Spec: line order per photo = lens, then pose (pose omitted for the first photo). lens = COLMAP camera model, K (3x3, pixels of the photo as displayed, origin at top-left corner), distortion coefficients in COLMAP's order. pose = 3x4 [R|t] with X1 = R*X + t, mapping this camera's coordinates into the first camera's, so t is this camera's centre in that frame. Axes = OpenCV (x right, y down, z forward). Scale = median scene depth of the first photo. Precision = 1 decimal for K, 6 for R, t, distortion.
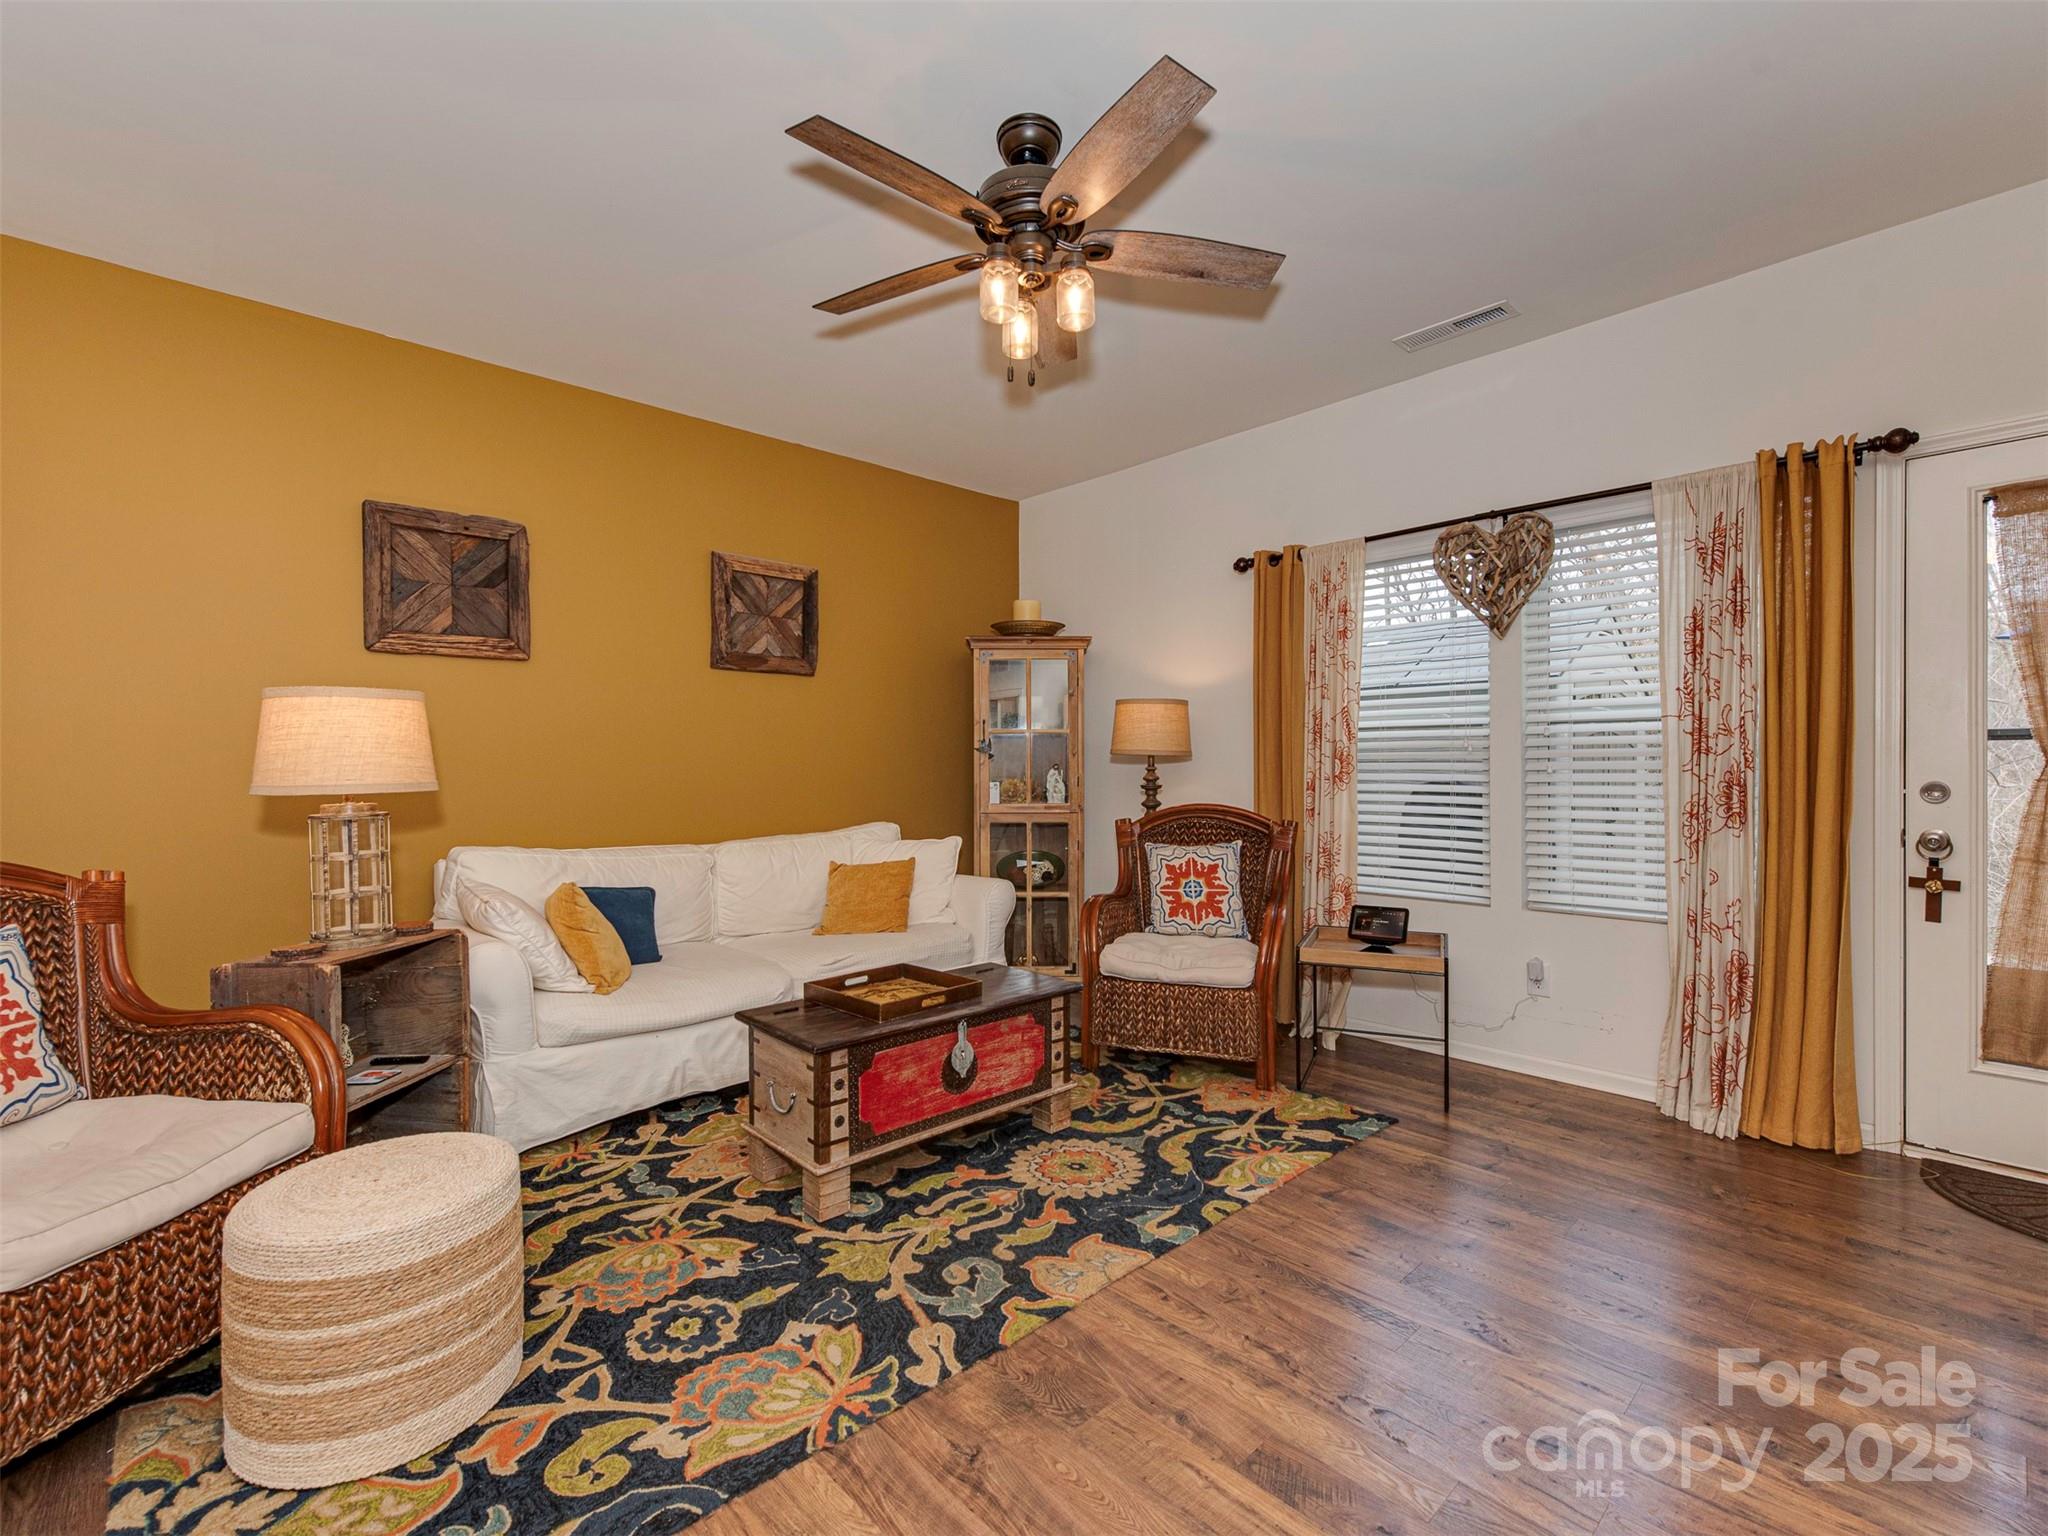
lens RADIAL K [[919.9, 0, 1031.7], [0, 919.9, 770.4], [0, 0, 1]] dist [0.010273, -0.003477]
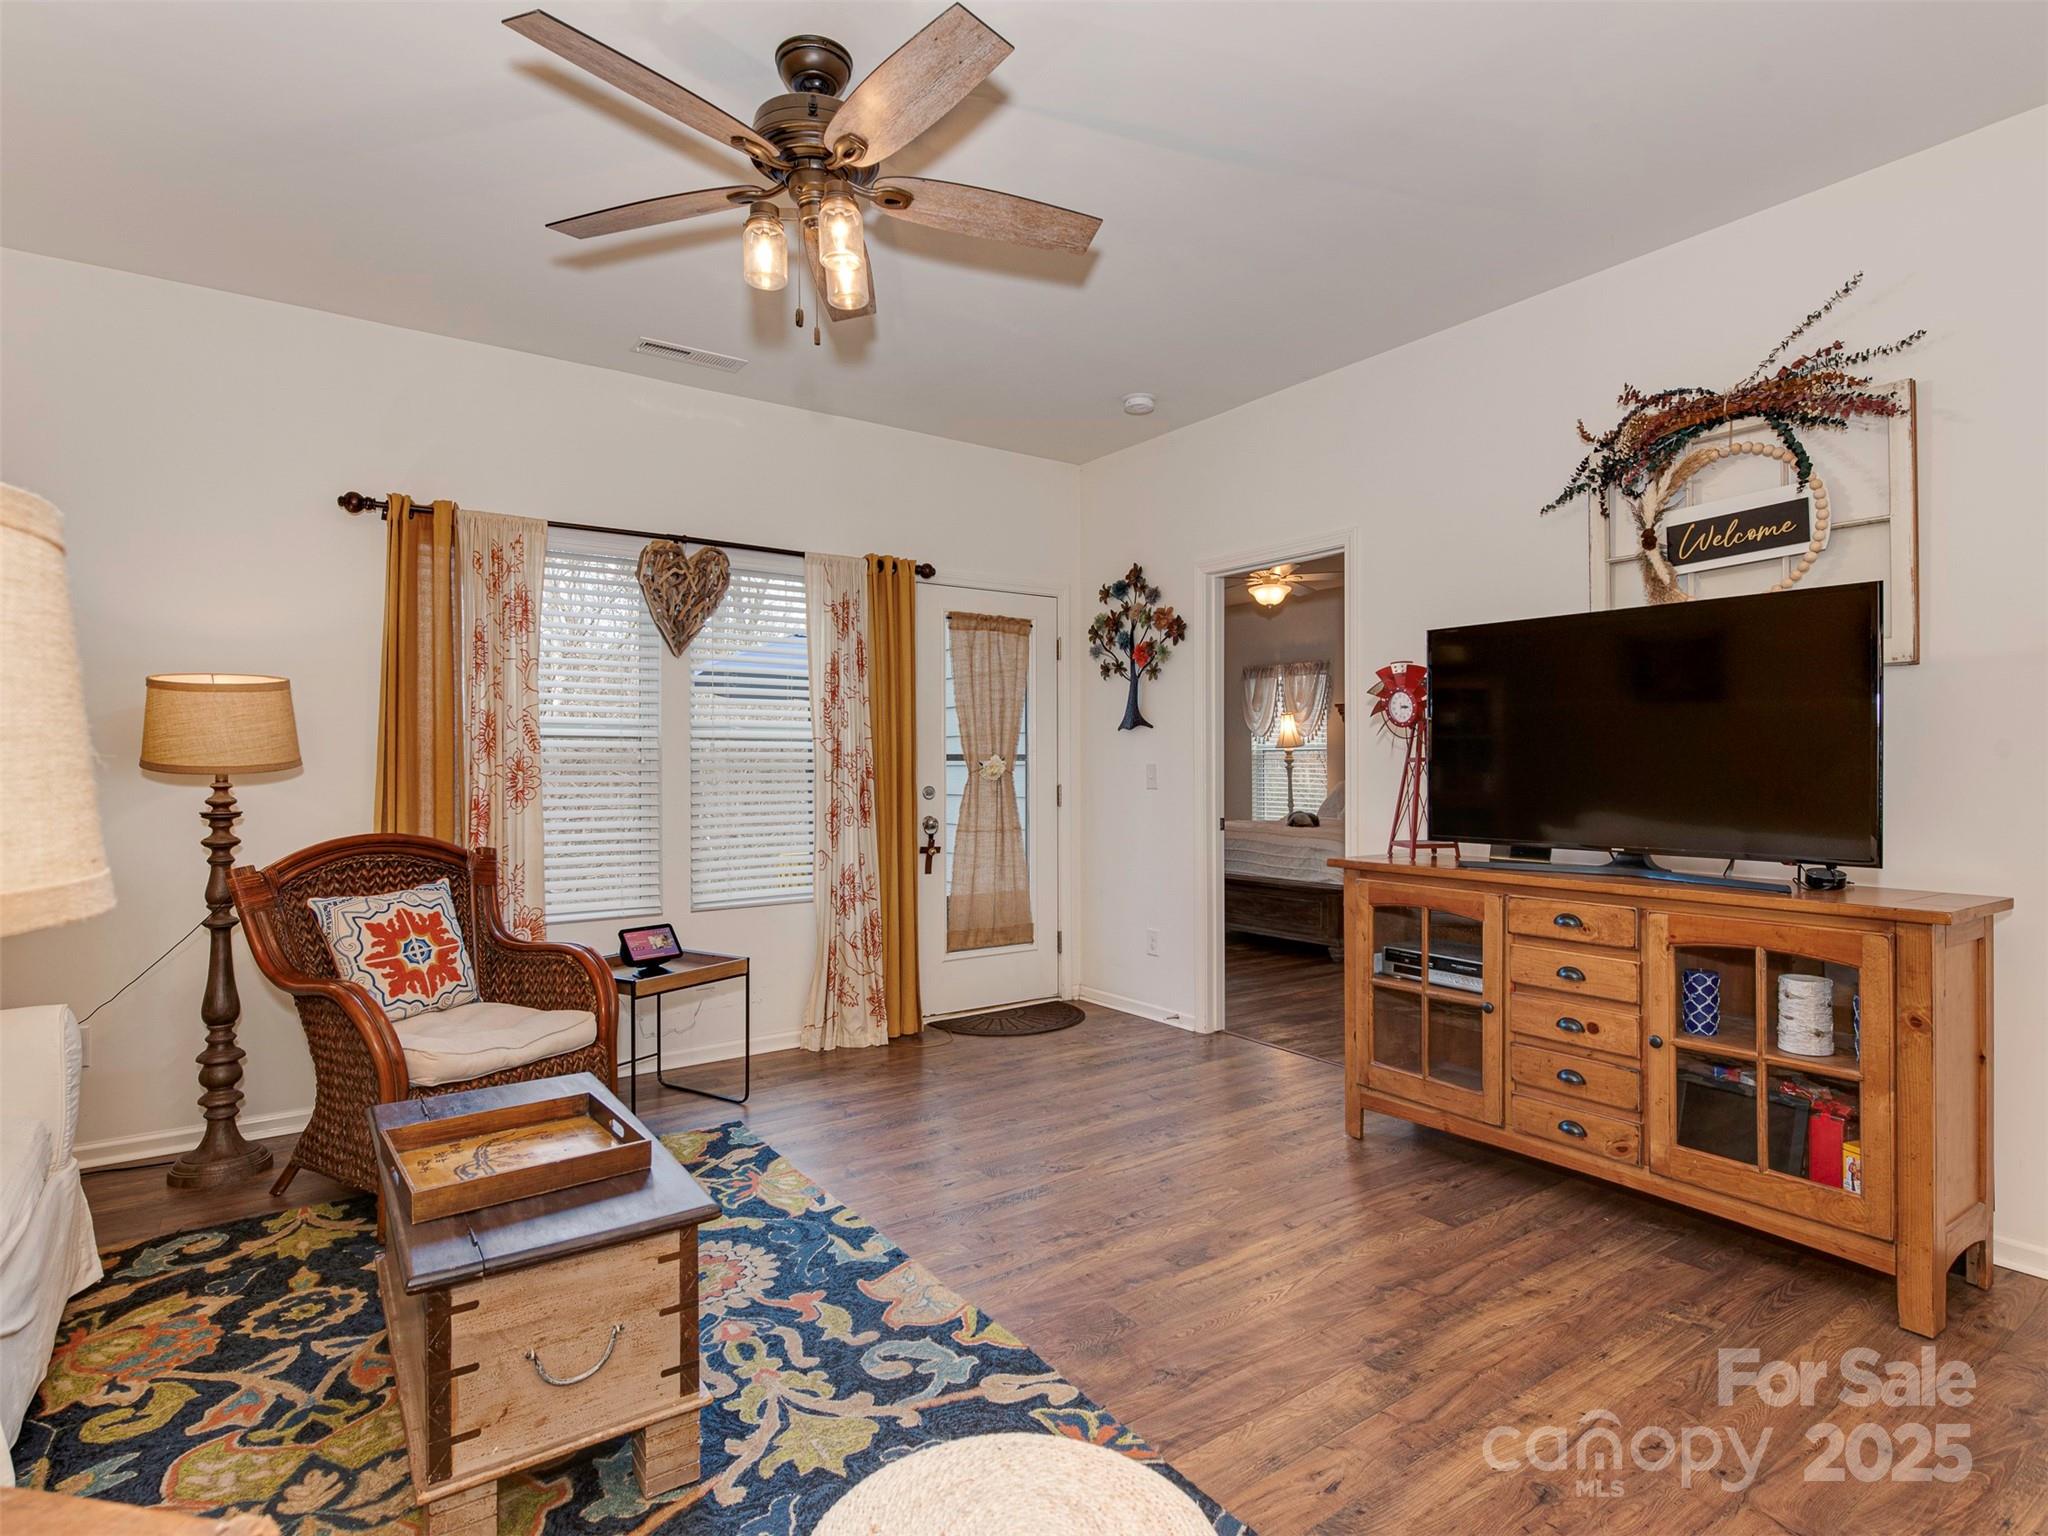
lens RADIAL K [[1055.7, 0, 1037.2], [0, 1055.7, 764.7], [0, 0, 1]] dist [-0.001400, -0.001326]
pose [[0.139573, 0.006400, 0.990191, -0.772736], [0.009405, 0.999925, -0.007789, -0.008659], [-0.990167, 0.010400, 0.139502, 0.532981]]
